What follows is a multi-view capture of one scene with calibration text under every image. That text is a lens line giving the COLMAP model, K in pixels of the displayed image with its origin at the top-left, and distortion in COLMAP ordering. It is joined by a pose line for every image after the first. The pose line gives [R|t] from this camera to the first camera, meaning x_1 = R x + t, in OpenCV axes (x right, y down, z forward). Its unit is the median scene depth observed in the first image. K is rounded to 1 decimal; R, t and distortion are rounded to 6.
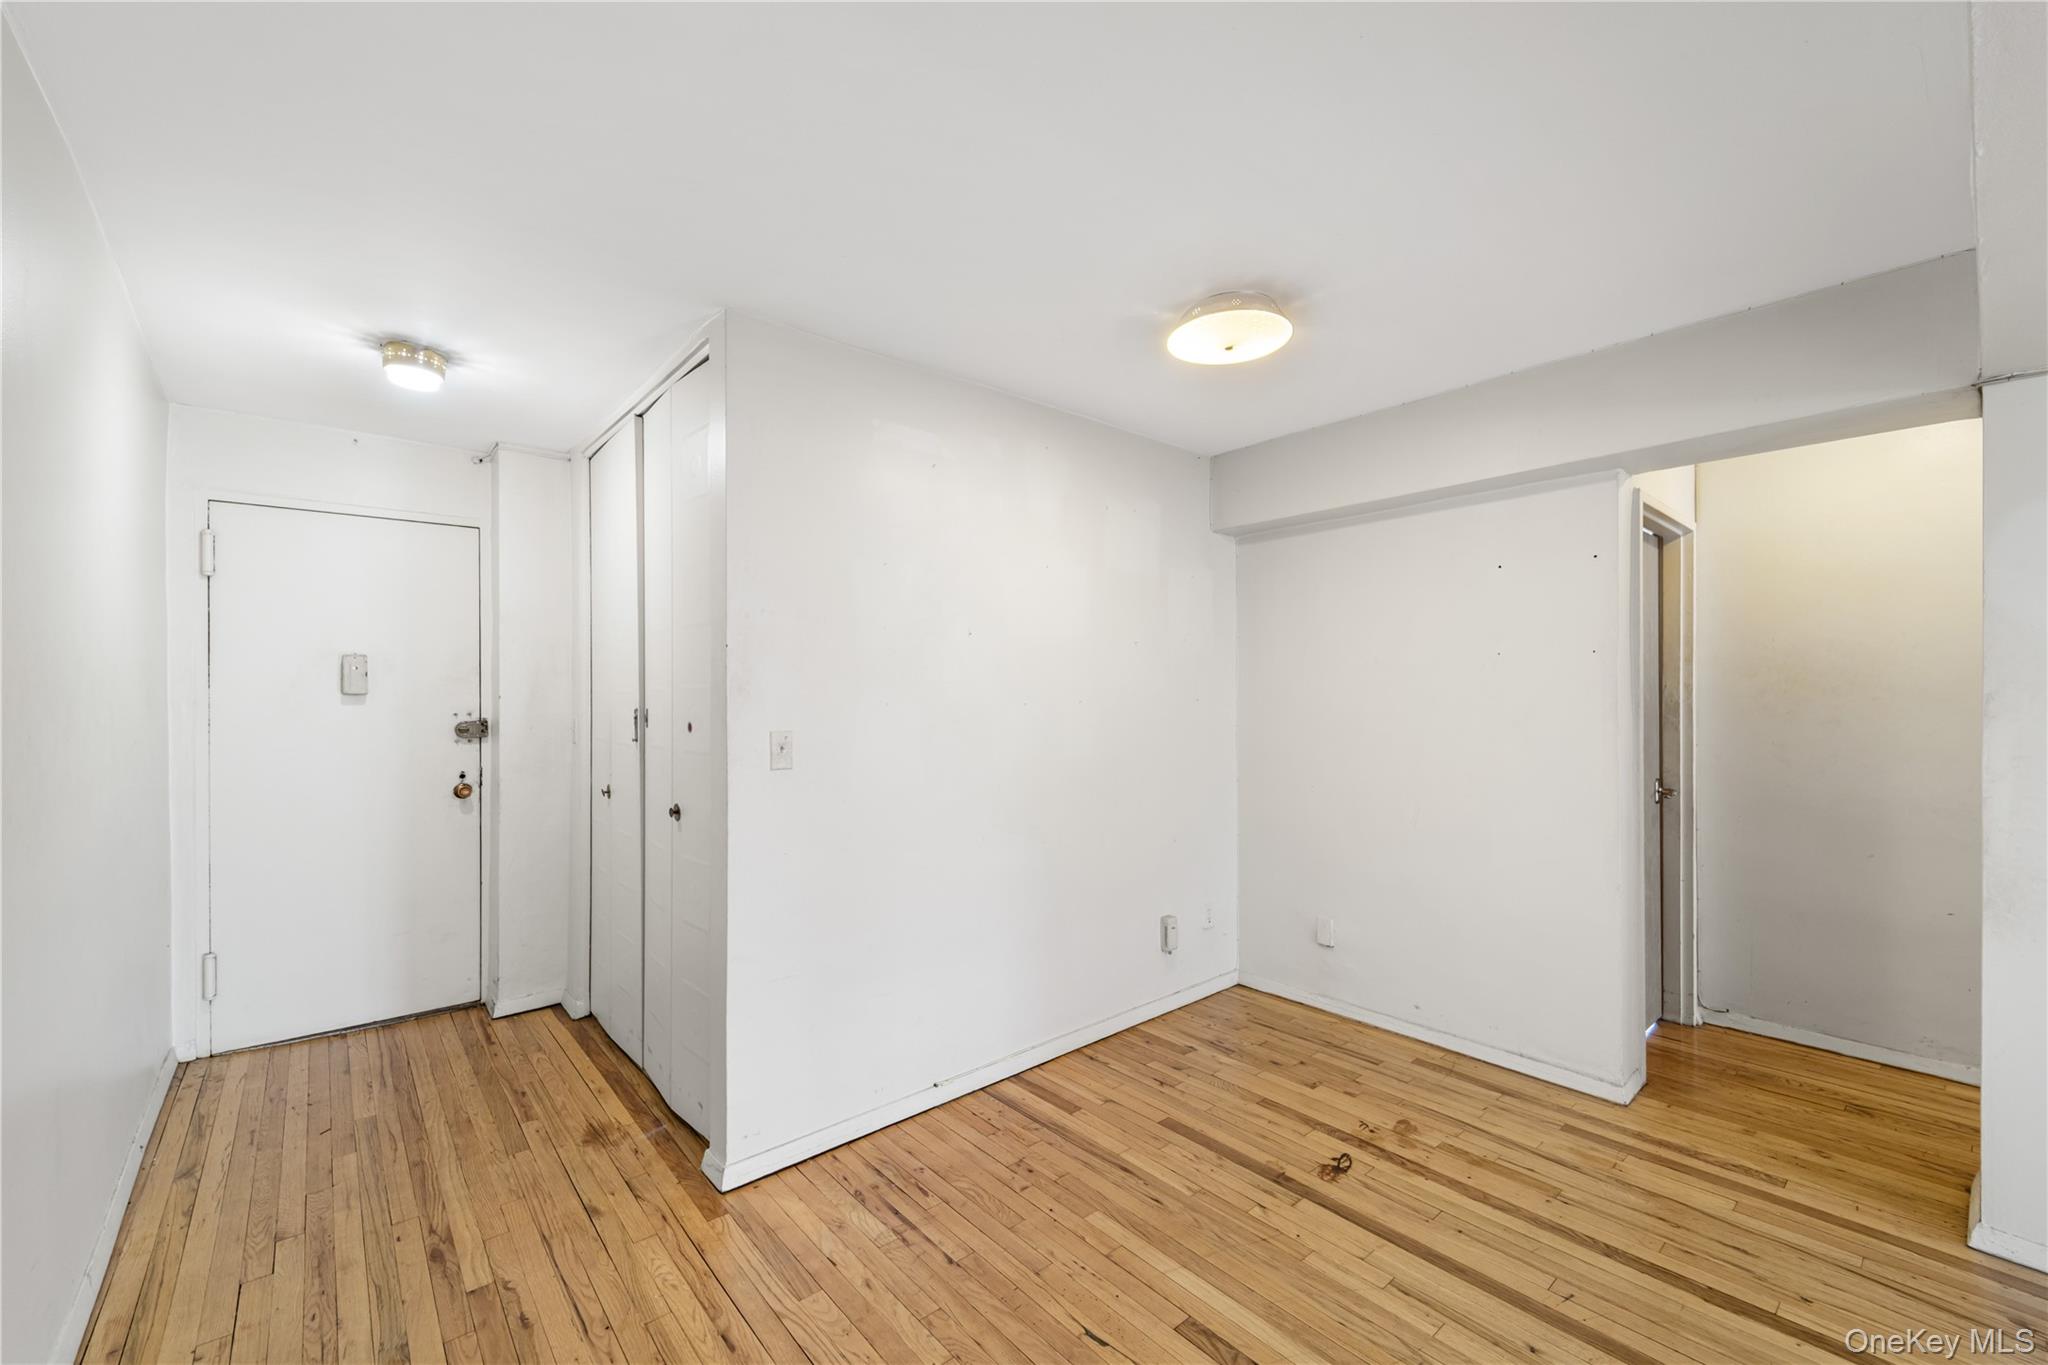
lens RADIAL K [[817.8, 0, 1015.8], [0, 817.8, 694.1], [0, 0, 1]] dist [0.009722, -0.003782]
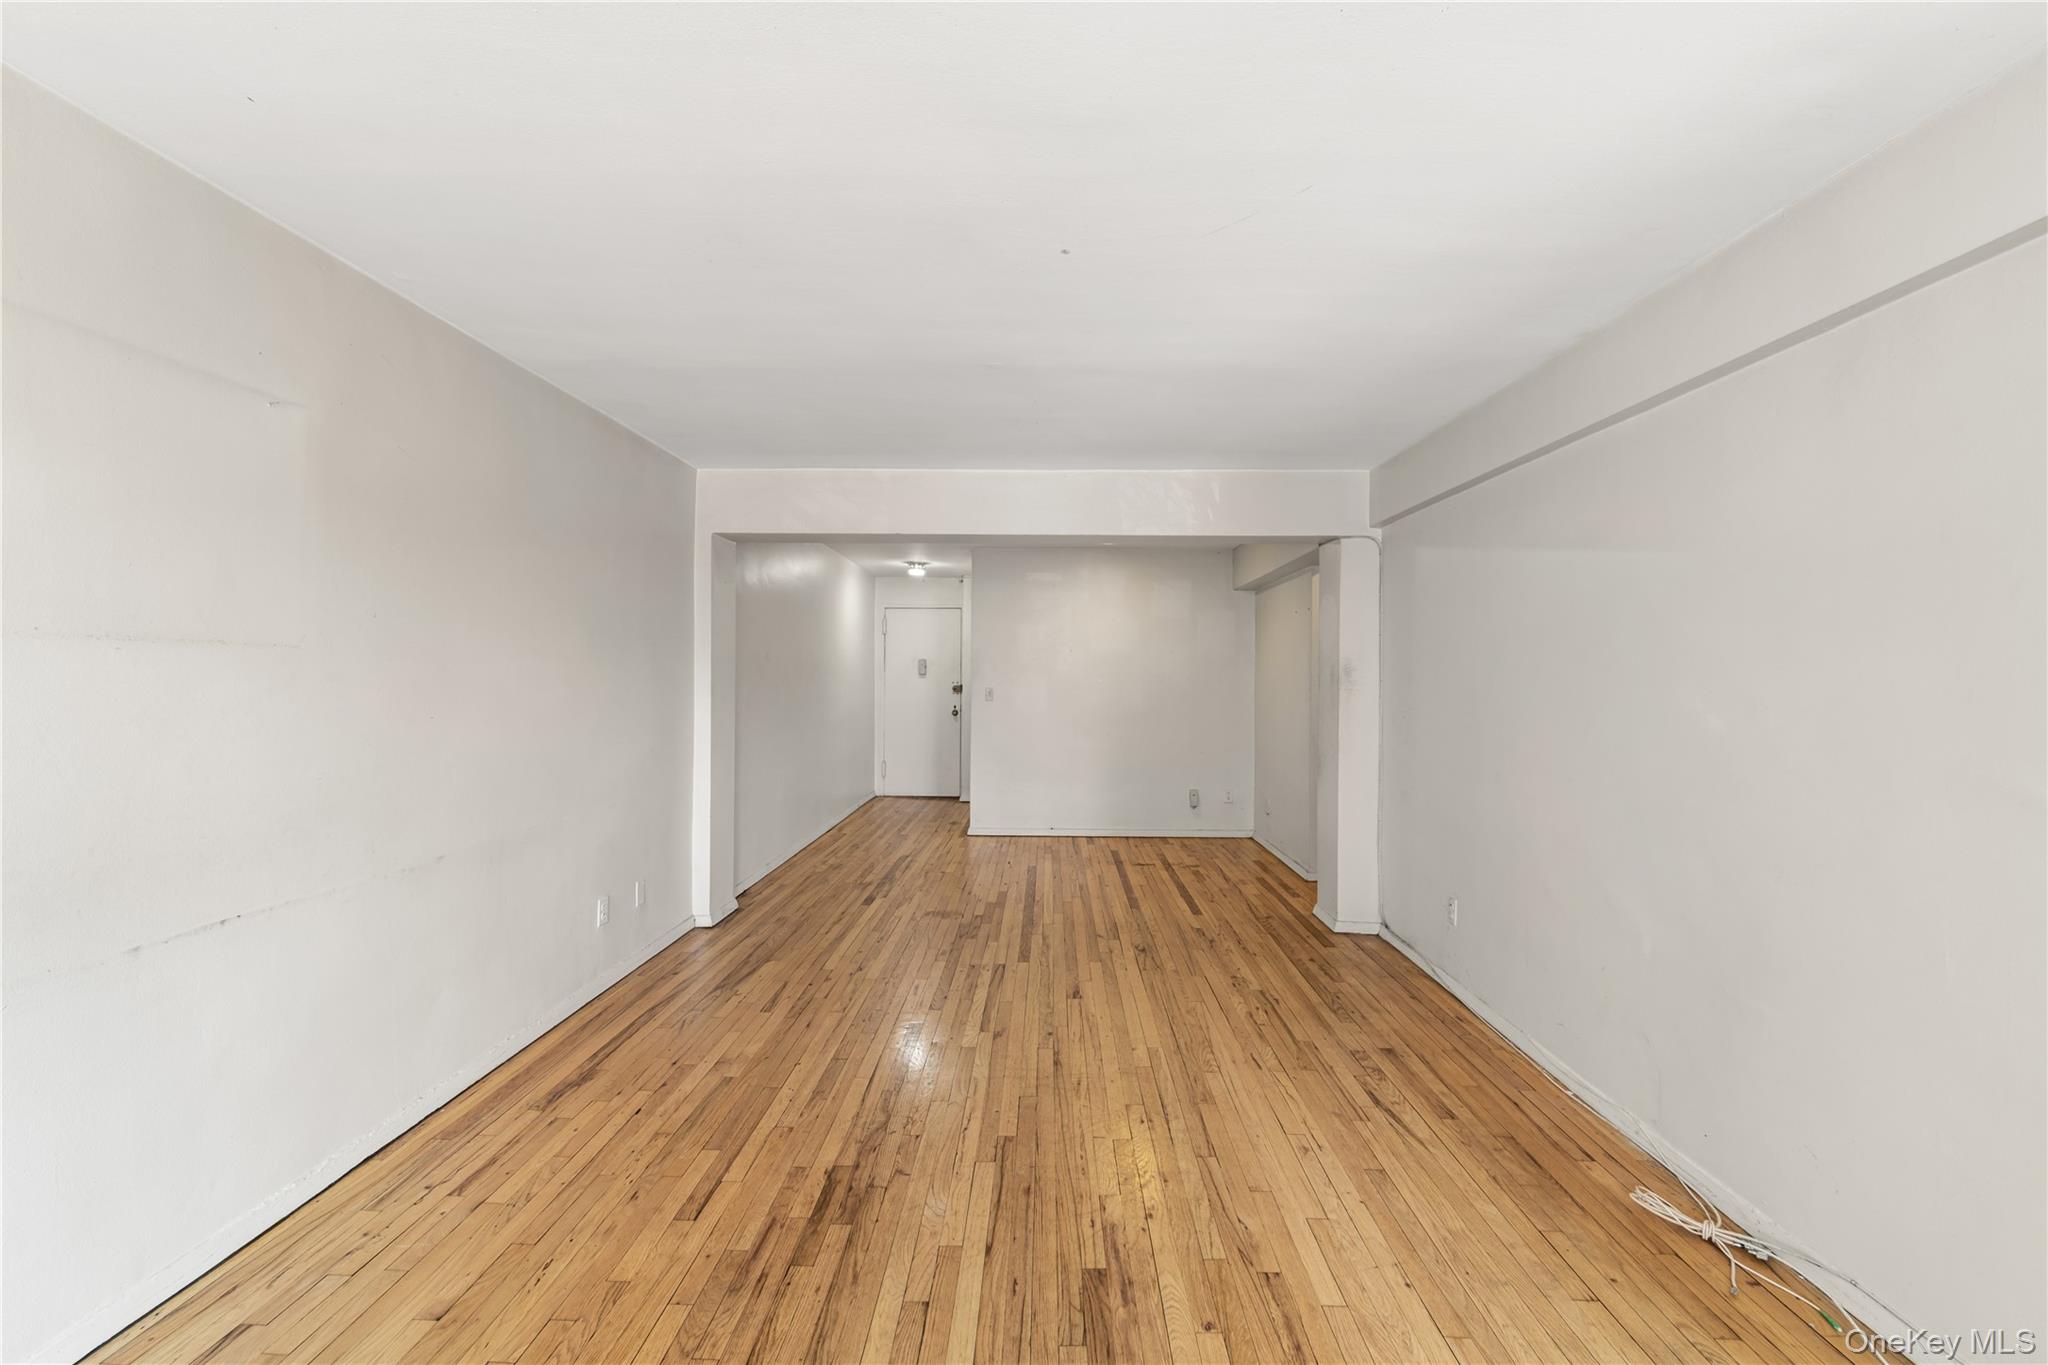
lens RADIAL K [[817.8, 0, 1021.4], [0, 817.8, 681.3], [0, 0, 1]] dist [0.009722, -0.003782]
pose [[0.739793, 0.013344, -0.672703, 1.686974], [-0.010948, 0.999910, 0.007795, -0.001456], [0.672746, 0.001598, 0.739872, -1.038803]]
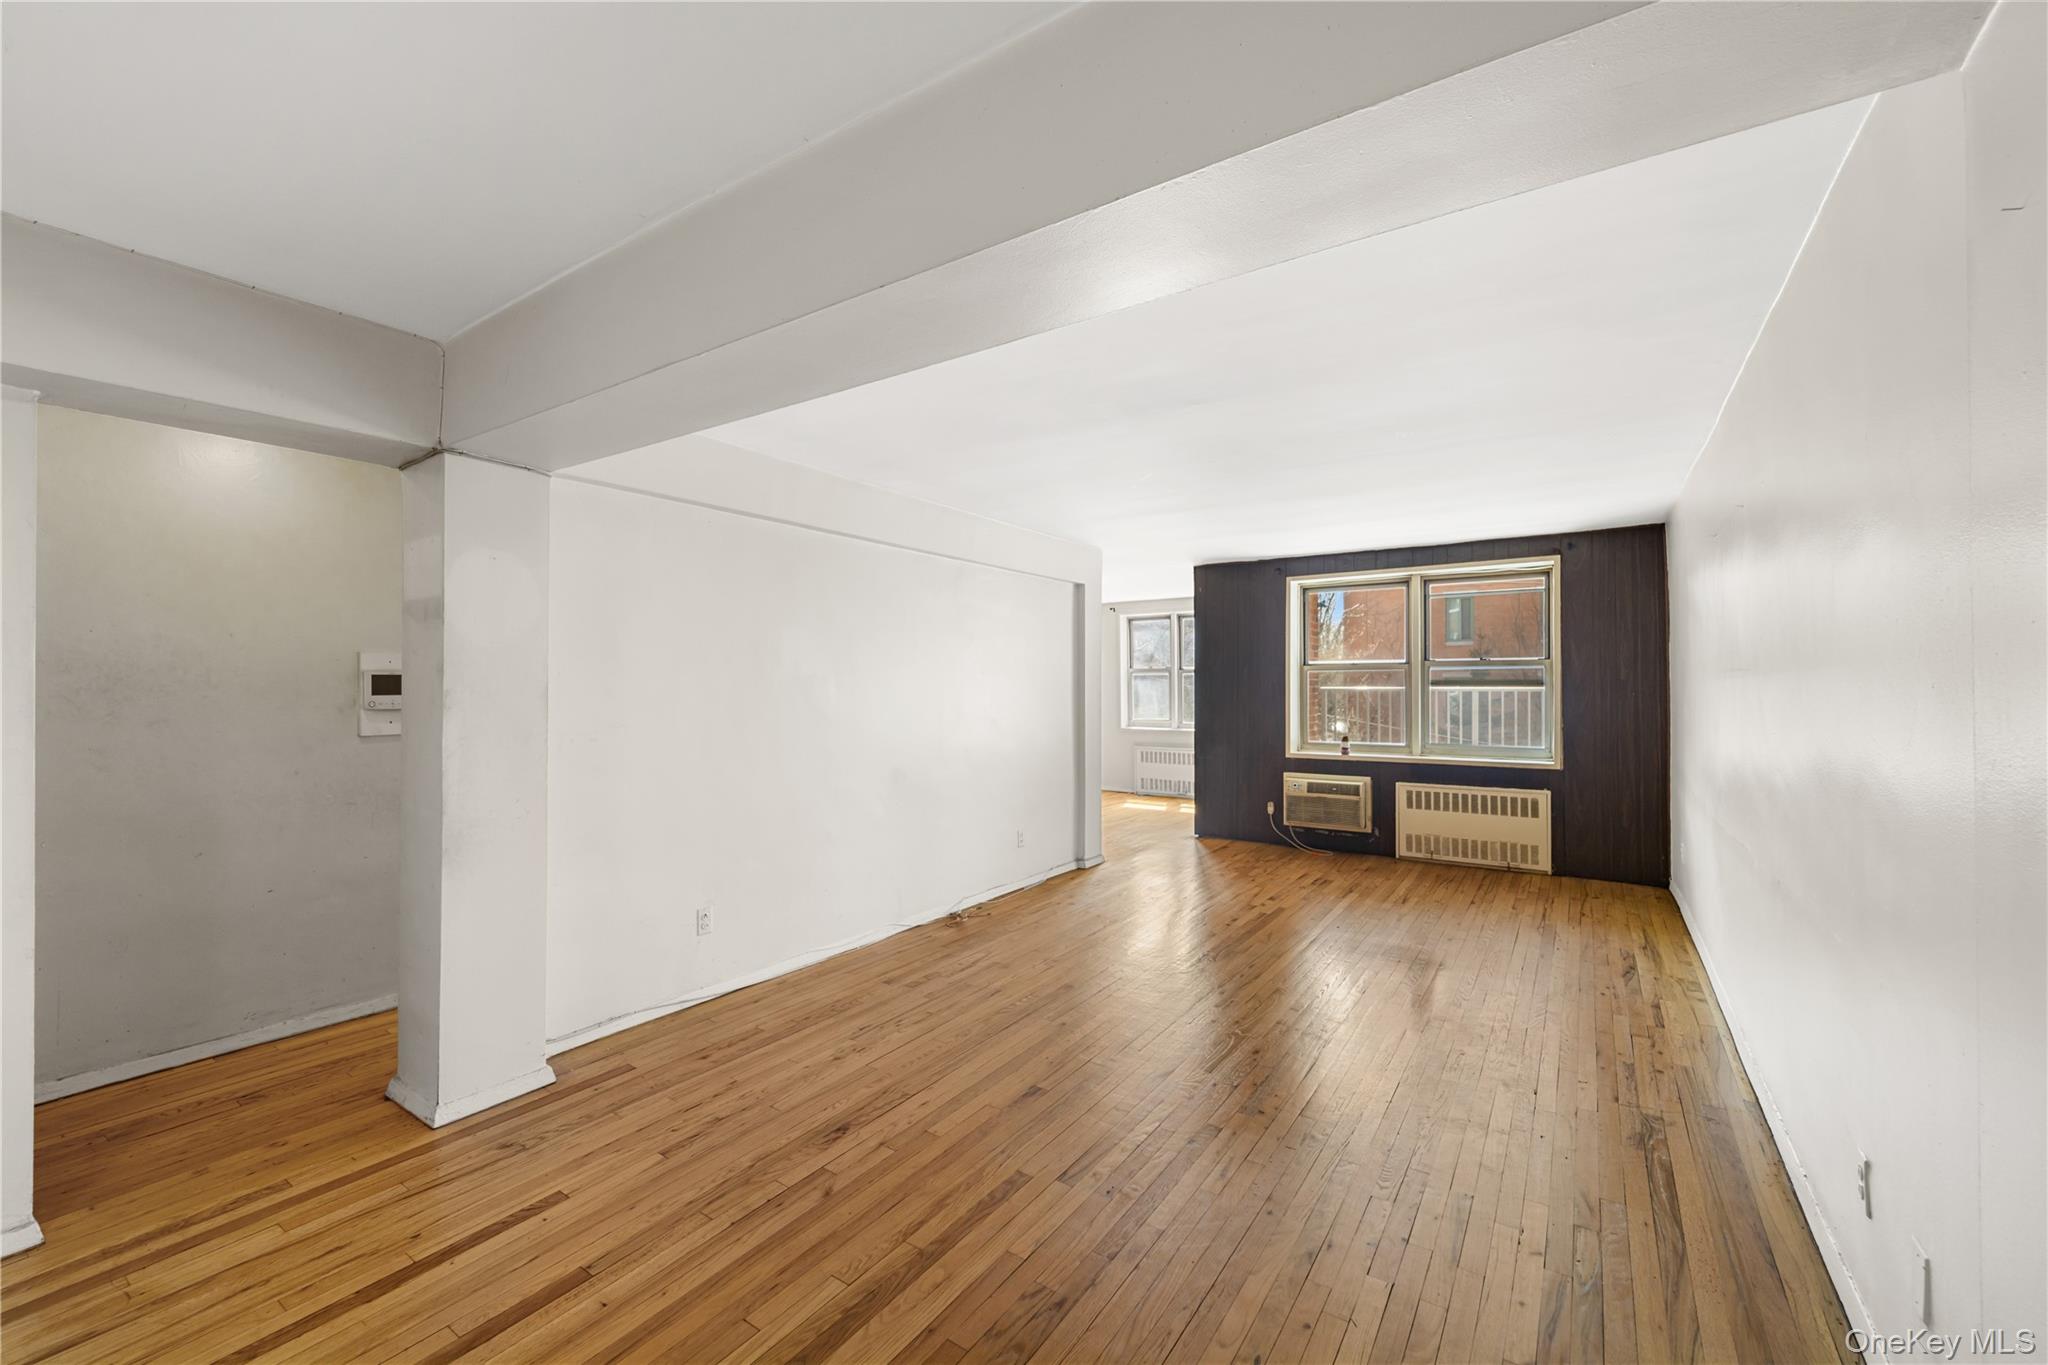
lens RADIAL K [[817.8, 0, 1019.4], [0, 817.8, 678.3], [0, 0, 1]] dist [0.009722, -0.003782]
pose [[-0.260662, 0.013977, 0.965329, -0.258677], [0.007253, 0.999895, -0.012519, -0.003446], [-0.965403, 0.003739, -0.260736, 0.367394]]
